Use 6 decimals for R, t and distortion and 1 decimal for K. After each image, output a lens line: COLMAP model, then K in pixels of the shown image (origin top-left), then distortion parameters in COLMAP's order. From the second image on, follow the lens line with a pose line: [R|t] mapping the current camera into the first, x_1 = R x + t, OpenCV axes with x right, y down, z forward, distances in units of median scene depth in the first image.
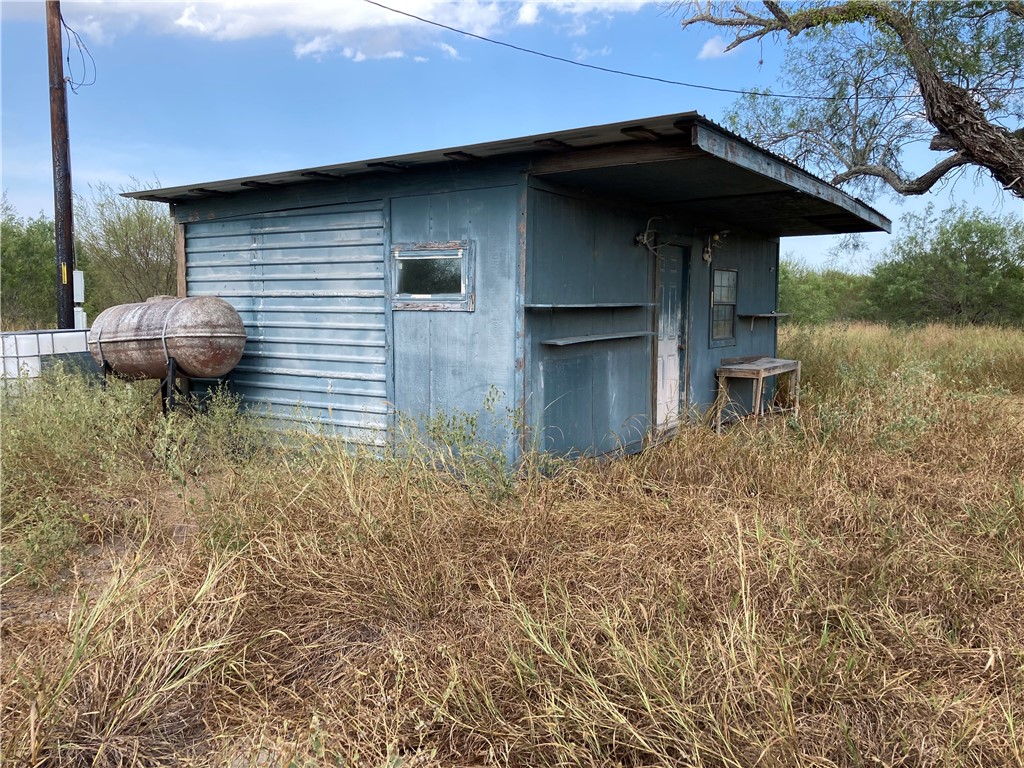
lens RADIAL K [[893.0, 0, 512.0], [0, 893.0, 384.0], [0, 0, 1]] dist [0.038908, -0.013429]
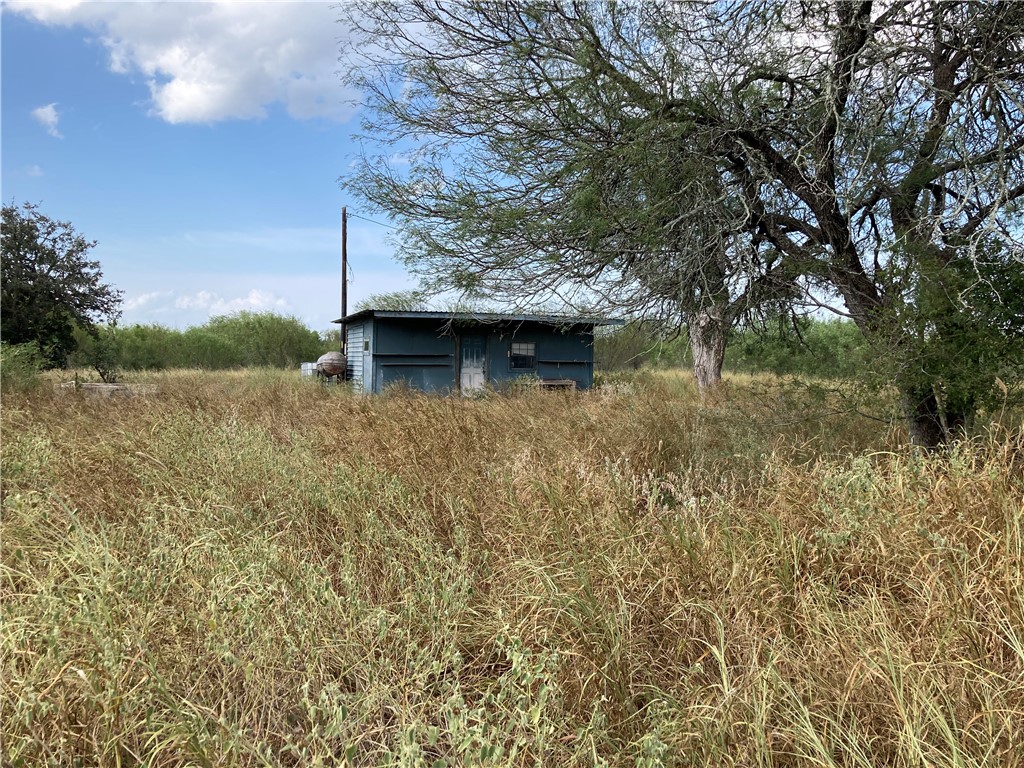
lens RADIAL K [[893.0, 0, 512.0], [0, 893.0, 384.0], [0, 0, 1]] dist [0.038908, -0.013429]
pose [[0.812546, 0.018441, -0.582605, 2.283400], [-0.062439, 0.996502, -0.055539, 0.179423], [0.579543, 0.081505, 0.810856, -1.445566]]
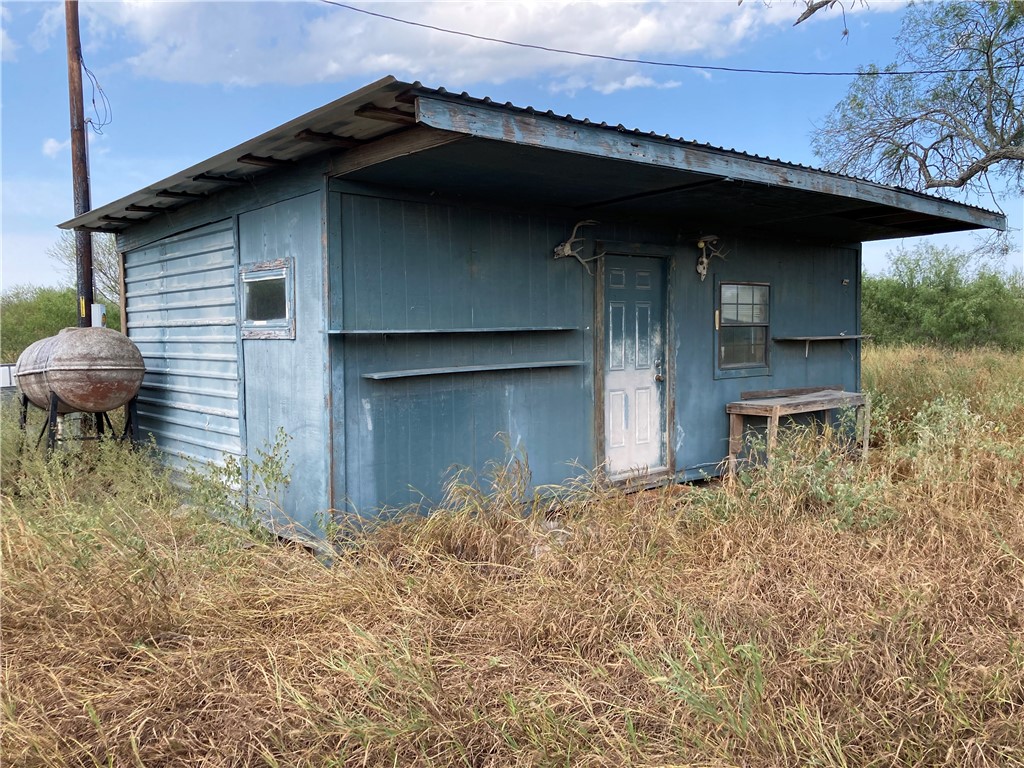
lens RADIAL K [[893.0, 0, 512.0], [0, 893.0, 384.0], [0, 0, 1]] dist [0.038908, -0.013429]
pose [[0.960568, 0.000251, -0.278046, 0.351782], [-0.008323, 0.999577, -0.027852, -0.014522], [0.277921, 0.029068, 0.960164, 0.206852]]
